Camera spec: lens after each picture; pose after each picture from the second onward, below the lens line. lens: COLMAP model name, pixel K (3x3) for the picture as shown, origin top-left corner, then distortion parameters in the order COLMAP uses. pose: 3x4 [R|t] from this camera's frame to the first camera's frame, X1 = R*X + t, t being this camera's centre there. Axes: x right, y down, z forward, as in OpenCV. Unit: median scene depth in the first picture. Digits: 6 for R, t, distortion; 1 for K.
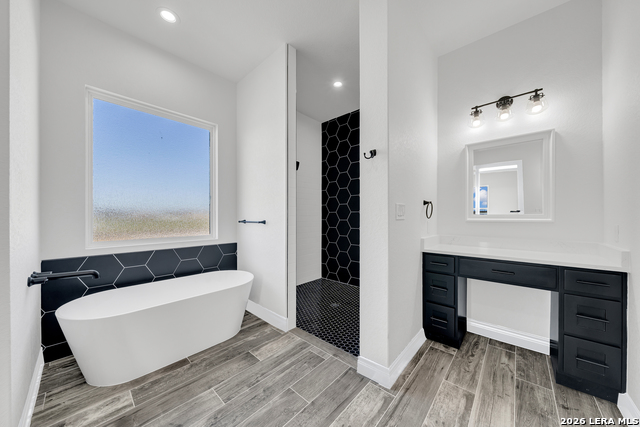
lens RADIAL K [[217.9, 0, 320.2], [0, 217.9, 215.6], [0, 0, 1]] dist [-0.008151, 0.000146]
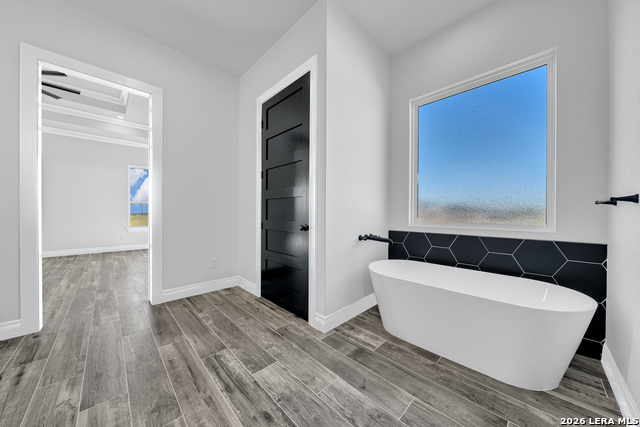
lens RADIAL K [[217.9, 0, 320.2], [0, 217.9, 215.6], [0, 0, 1]] dist [-0.008151, 0.000146]
pose [[-0.056202, 0.009129, -0.998378, 0.245462], [-0.006590, 0.999933, 0.009514, 0.078723], [0.998398, 0.007114, -0.056138, 0.509602]]
